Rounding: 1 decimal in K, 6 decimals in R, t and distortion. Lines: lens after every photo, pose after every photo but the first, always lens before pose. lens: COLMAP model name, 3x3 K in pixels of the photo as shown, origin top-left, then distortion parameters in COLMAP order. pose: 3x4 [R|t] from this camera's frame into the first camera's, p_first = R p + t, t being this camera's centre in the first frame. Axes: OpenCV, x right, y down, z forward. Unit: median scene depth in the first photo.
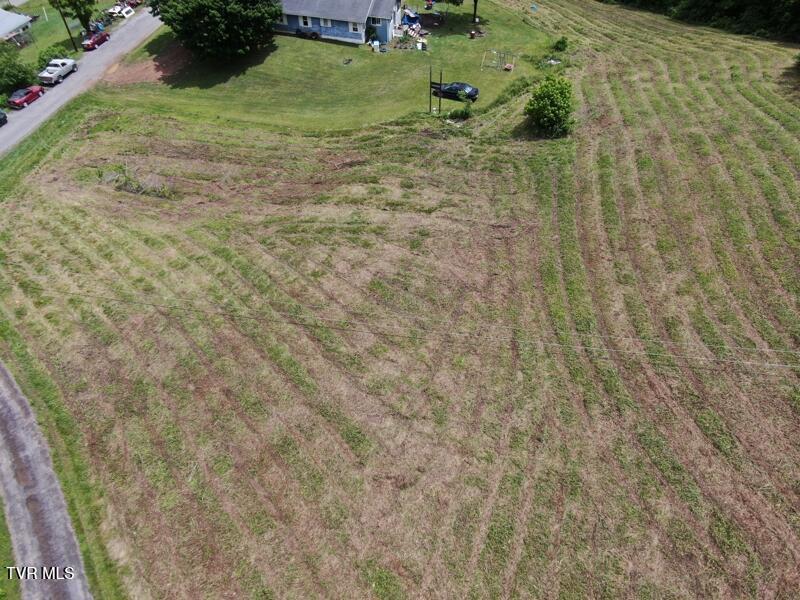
lens RADIAL K [[580.2, 0, 401.4], [0, 580.2, 302.0], [0, 0, 1]] dist [-0.010459, 0.001614]
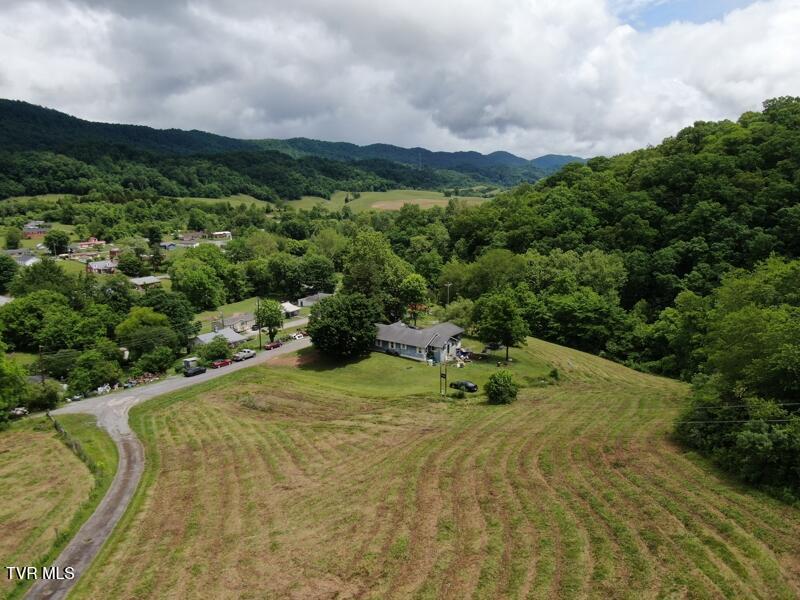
lens RADIAL K [[580.2, 0, 403.0], [0, 580.2, 295.1], [0, 0, 1]] dist [-0.010459, 0.001614]
pose [[0.948633, 0.062461, -0.310152, 0.474279], [-0.237462, 0.788364, -0.567533, 0.414303], [0.209064, 0.612030, 0.762700, -0.401164]]
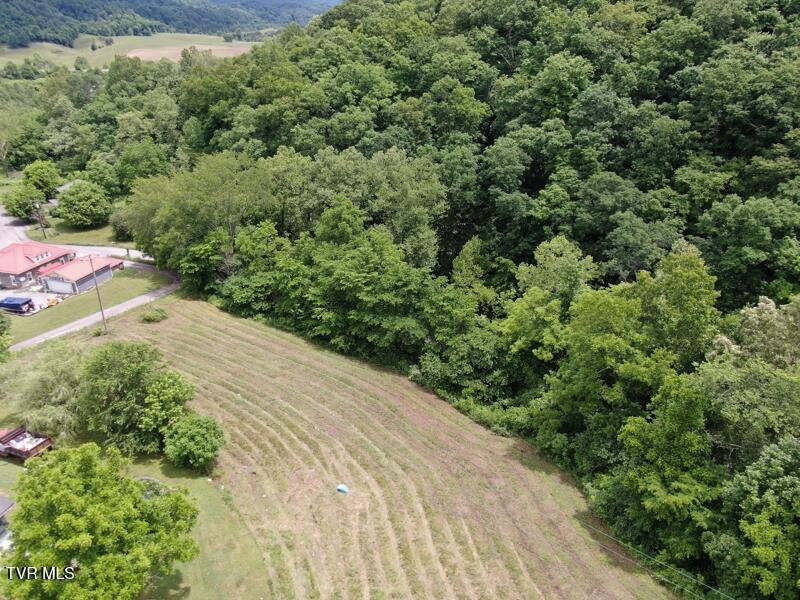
lens RADIAL K [[580.2, 0, 400.7], [0, 580.2, 297.8], [0, 0, 1]] dist [-0.010459, 0.001614]
pose [[0.999972, 0.004817, 0.005759, 0.494511], [-0.002183, 0.920493, -0.390752, -0.809336], [-0.007183, 0.390729, 0.920478, 0.709620]]
